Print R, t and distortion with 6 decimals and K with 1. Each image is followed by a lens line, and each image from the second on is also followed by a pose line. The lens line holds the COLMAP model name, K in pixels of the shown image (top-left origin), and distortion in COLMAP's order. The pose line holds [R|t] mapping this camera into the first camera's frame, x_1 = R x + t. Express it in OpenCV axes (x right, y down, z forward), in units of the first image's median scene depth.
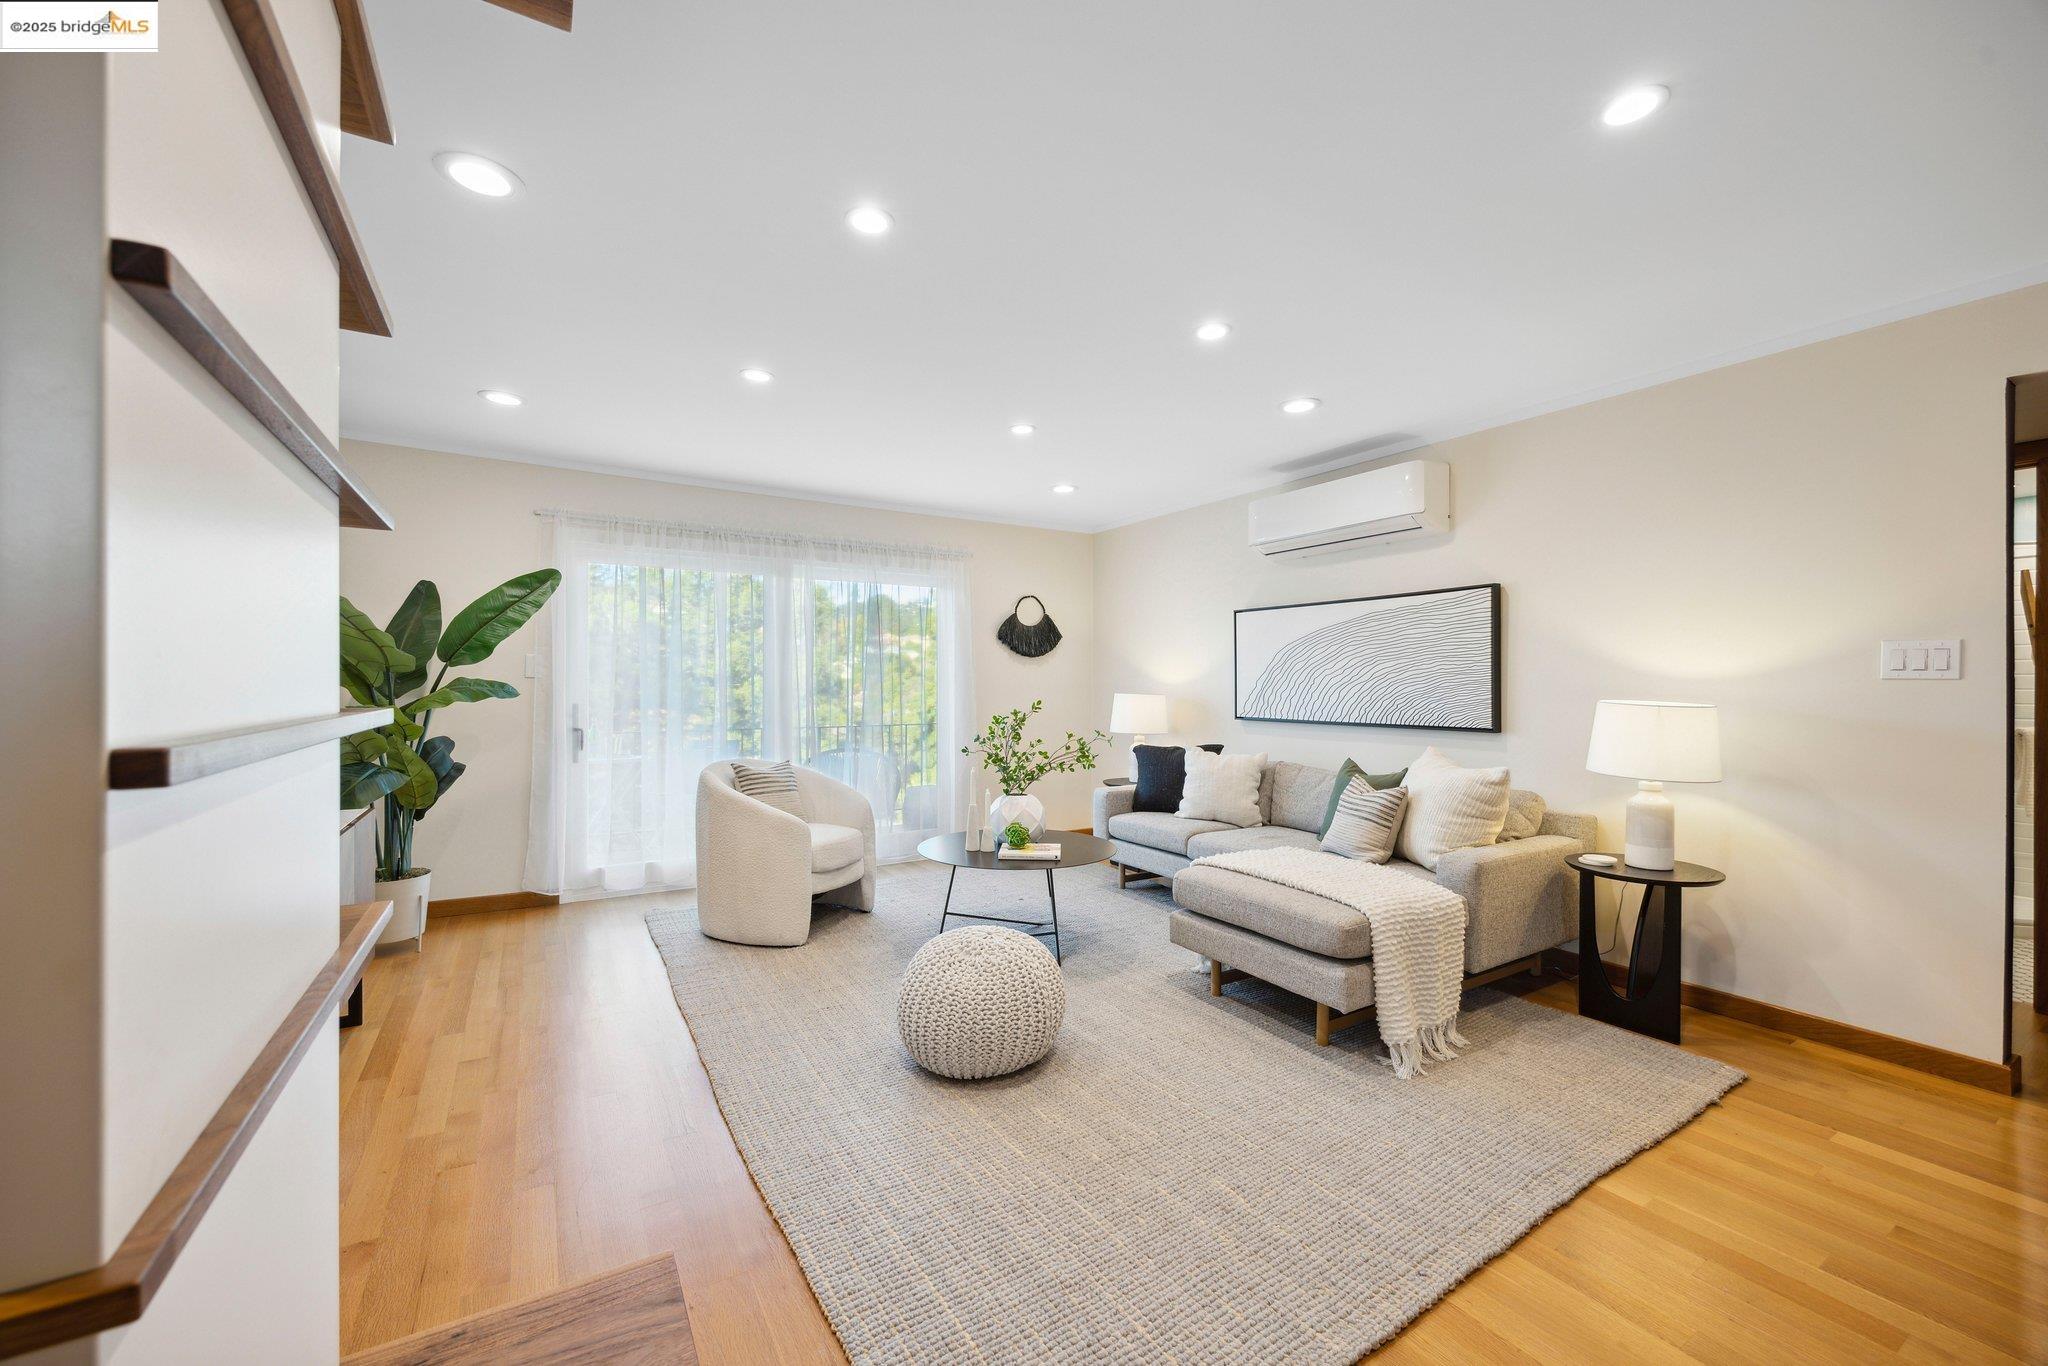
lens RADIAL K [[796.8, 0, 1018.3], [0, 796.8, 685.3], [0, 0, 1]] dist [-0.002358, -0.000128]
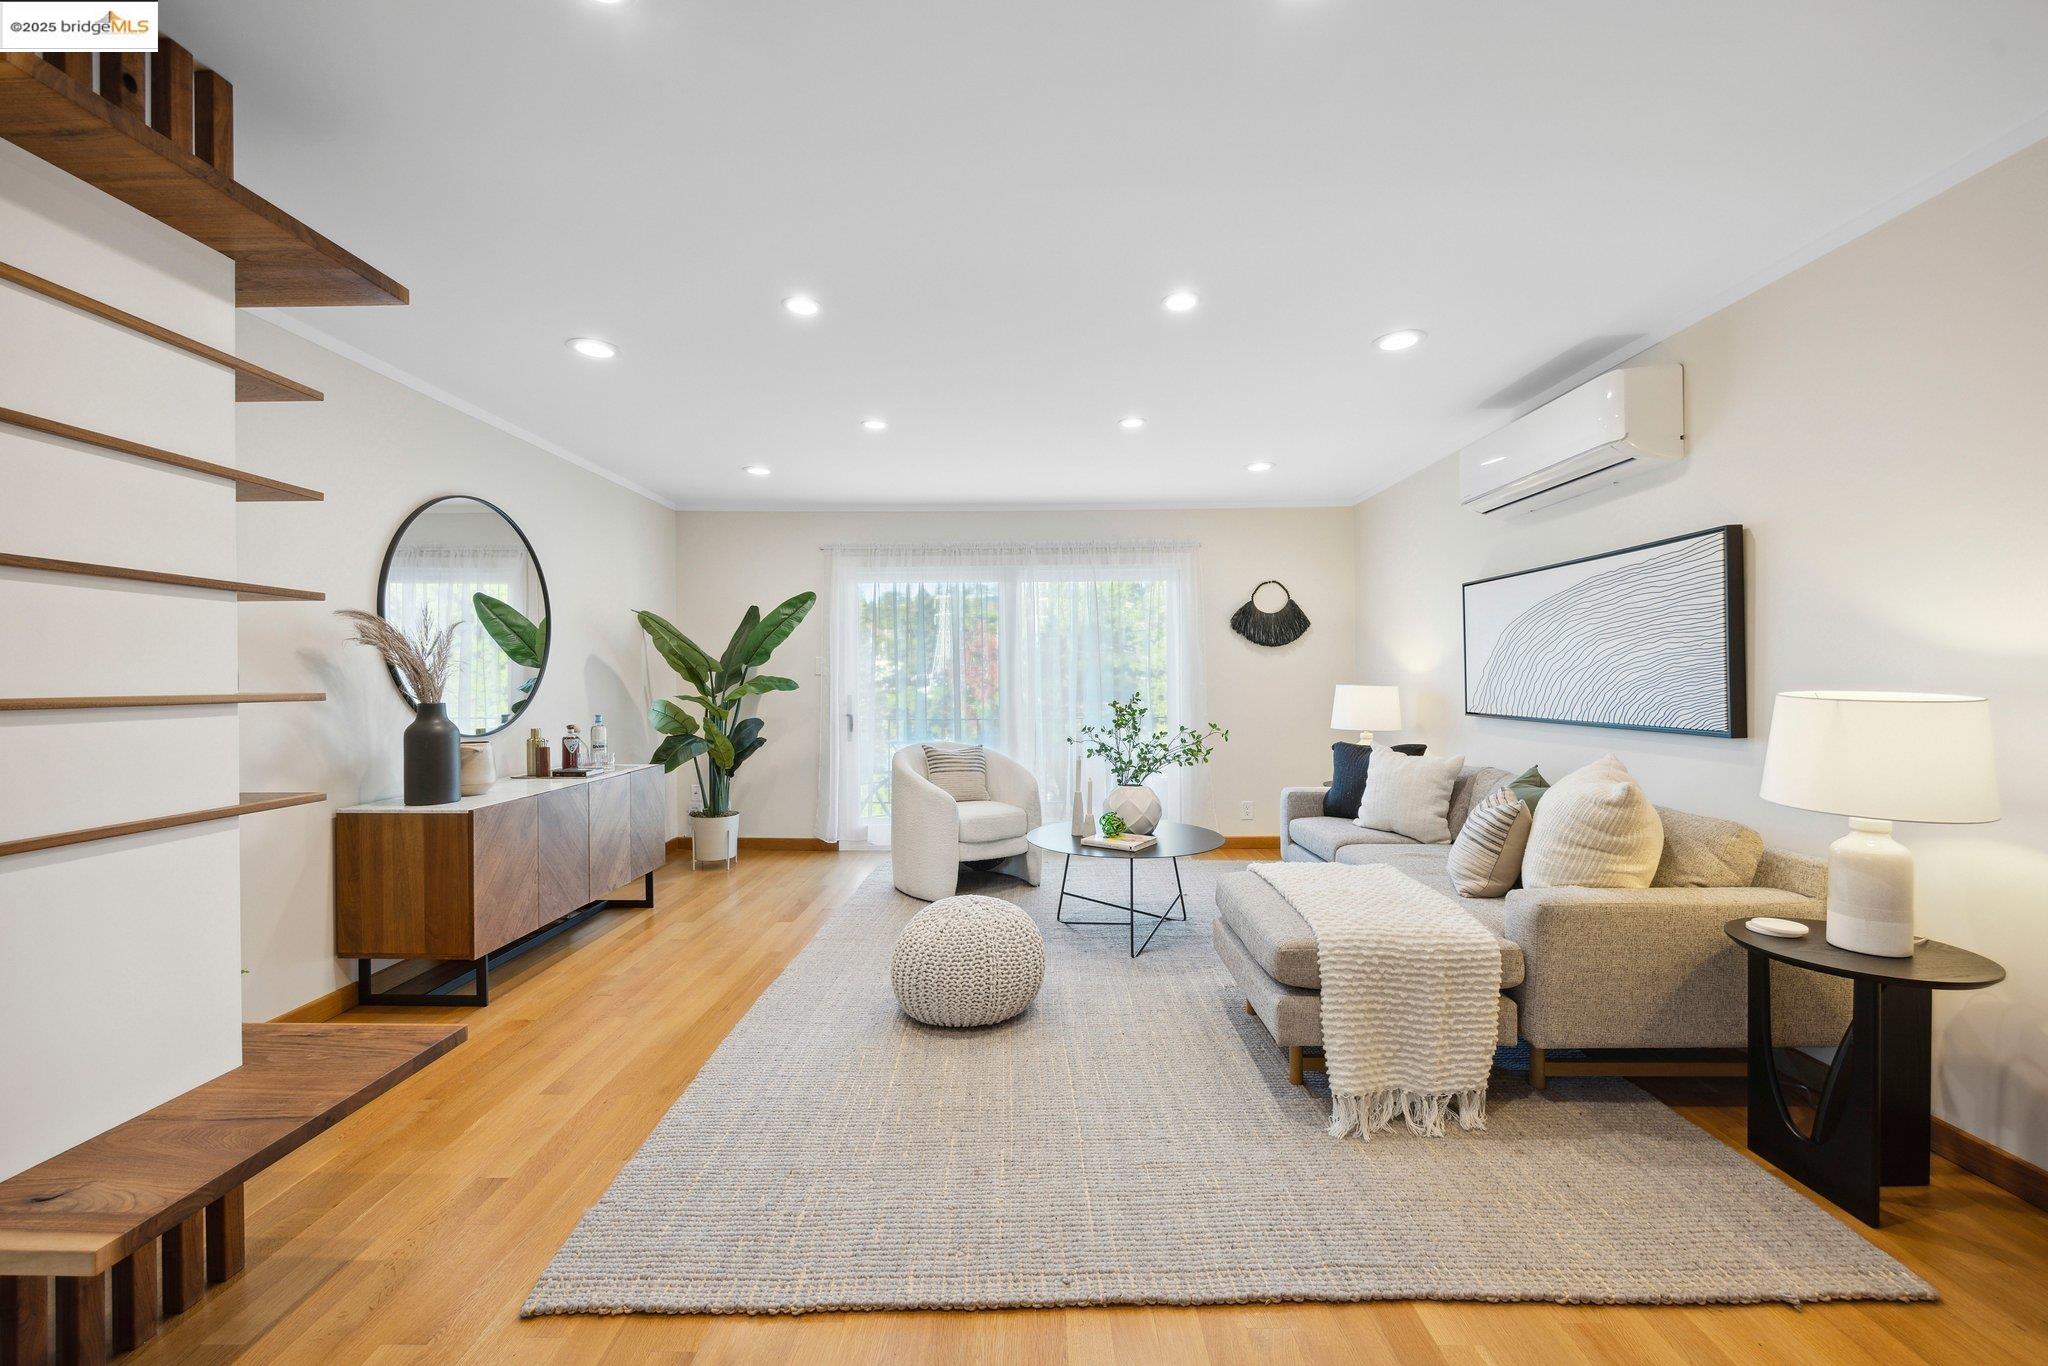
lens RADIAL K [[805.7, 0, 1021.0], [0, 805.7, 681.8], [0, 0, 1]] dist [-0.001647, -0.000107]
pose [[0.847283, -0.006737, -0.531098, 0.415554], [0.009149, 0.999956, 0.001911, 0.002671], [0.531062, -0.006478, 0.847308, 0.060539]]
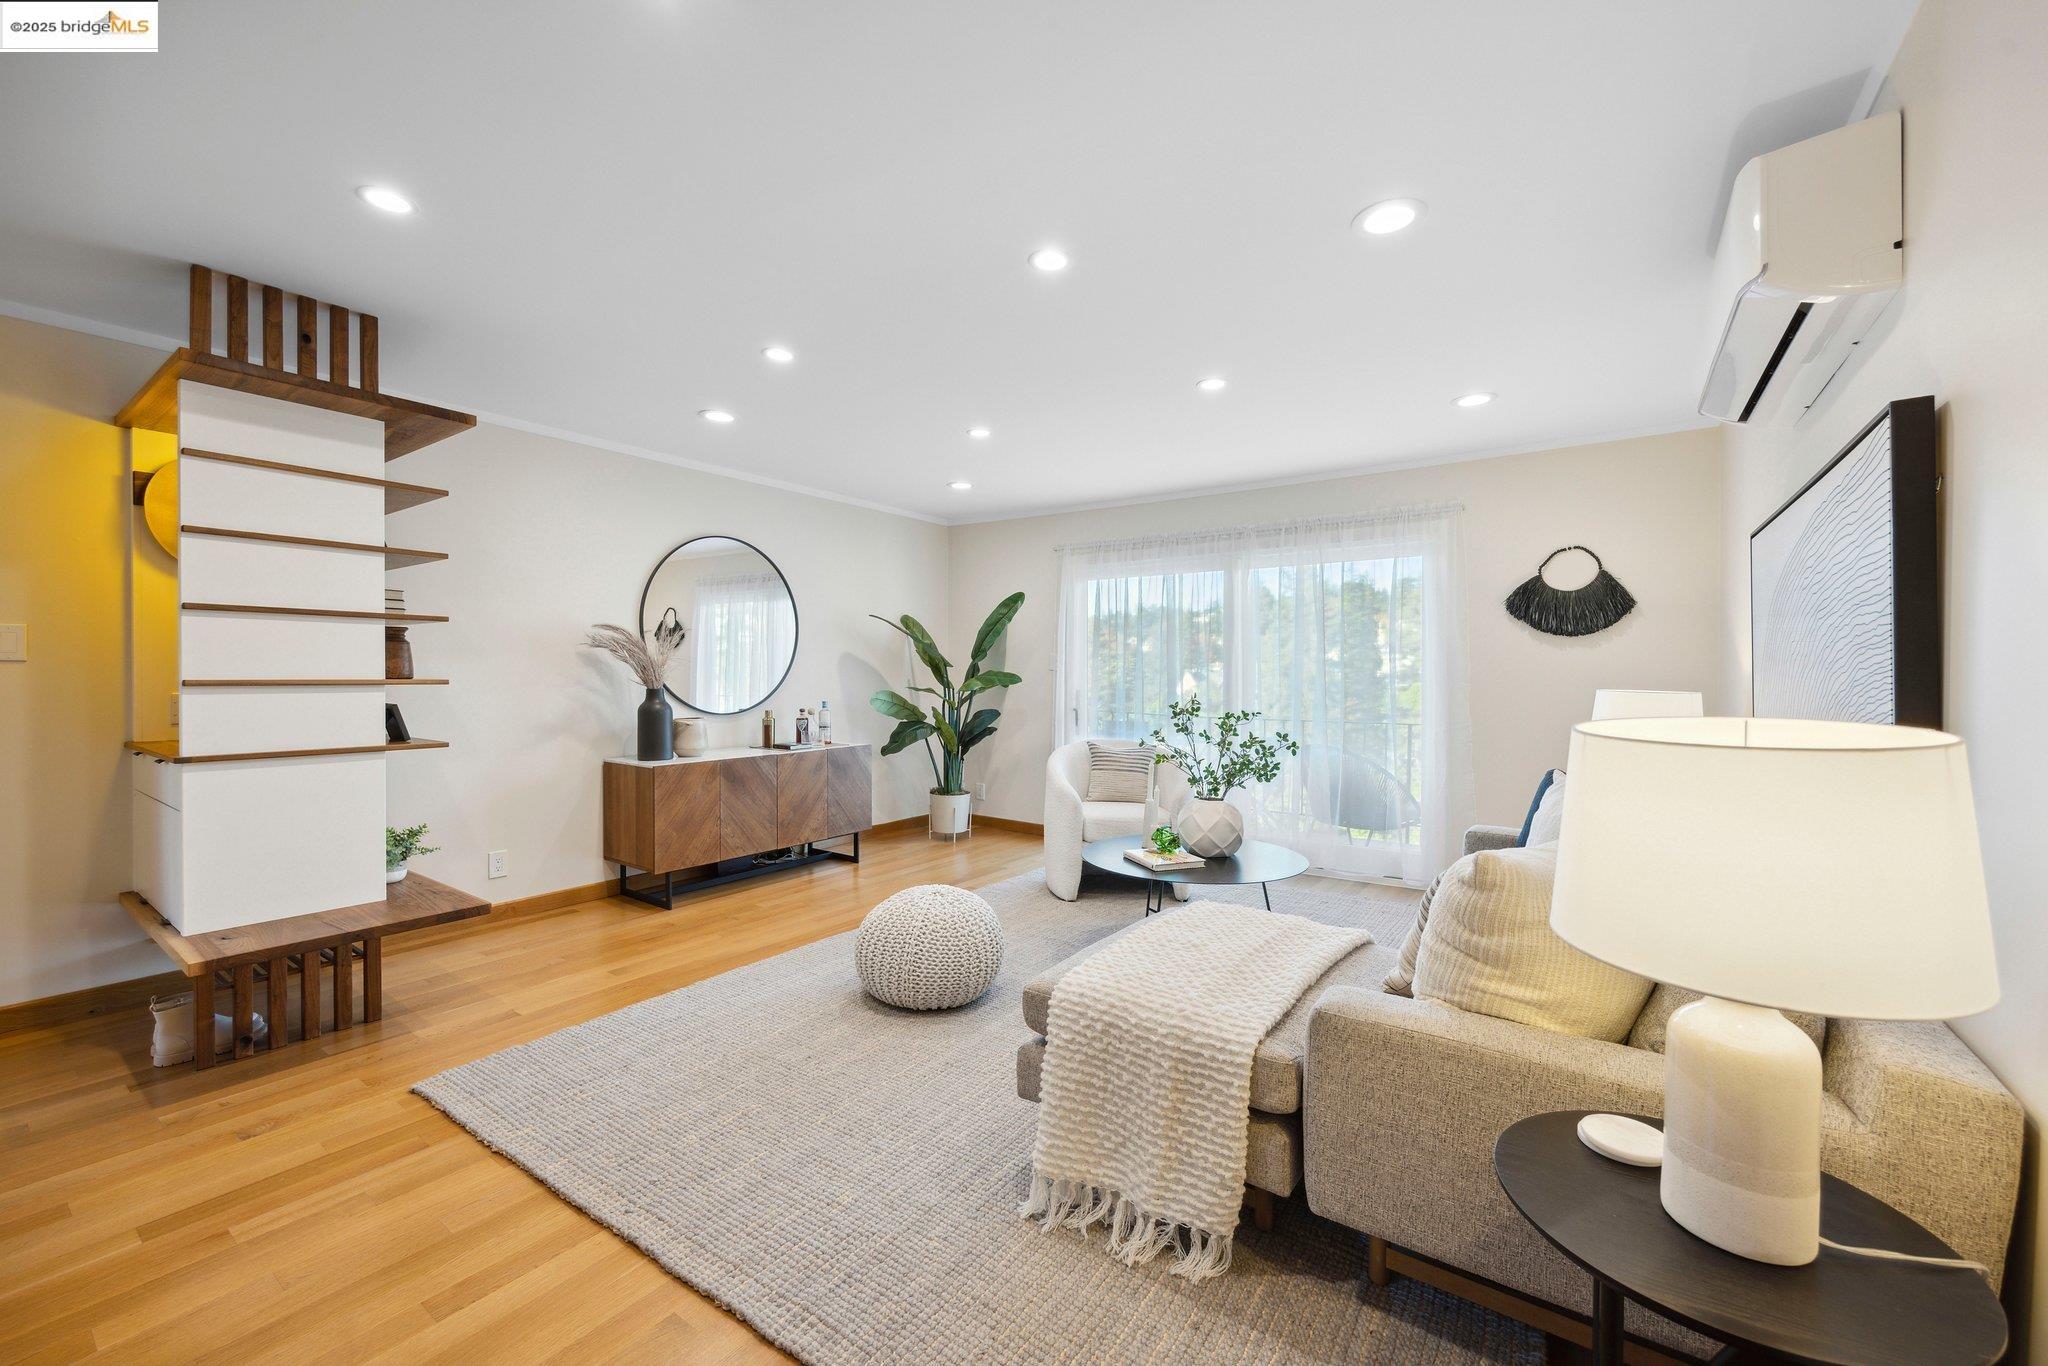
lens RADIAL K [[815.8, 0, 1022.1], [0, 815.8, 681.4], [0, 0, 1]] dist [-0.001019, -0.000426]
pose [[0.394084, 0.007112, -0.919047, 0.734997], [-0.003280, 0.999975, 0.006332, 0.001184], [0.919069, 0.000519, 0.394097, 0.444064]]
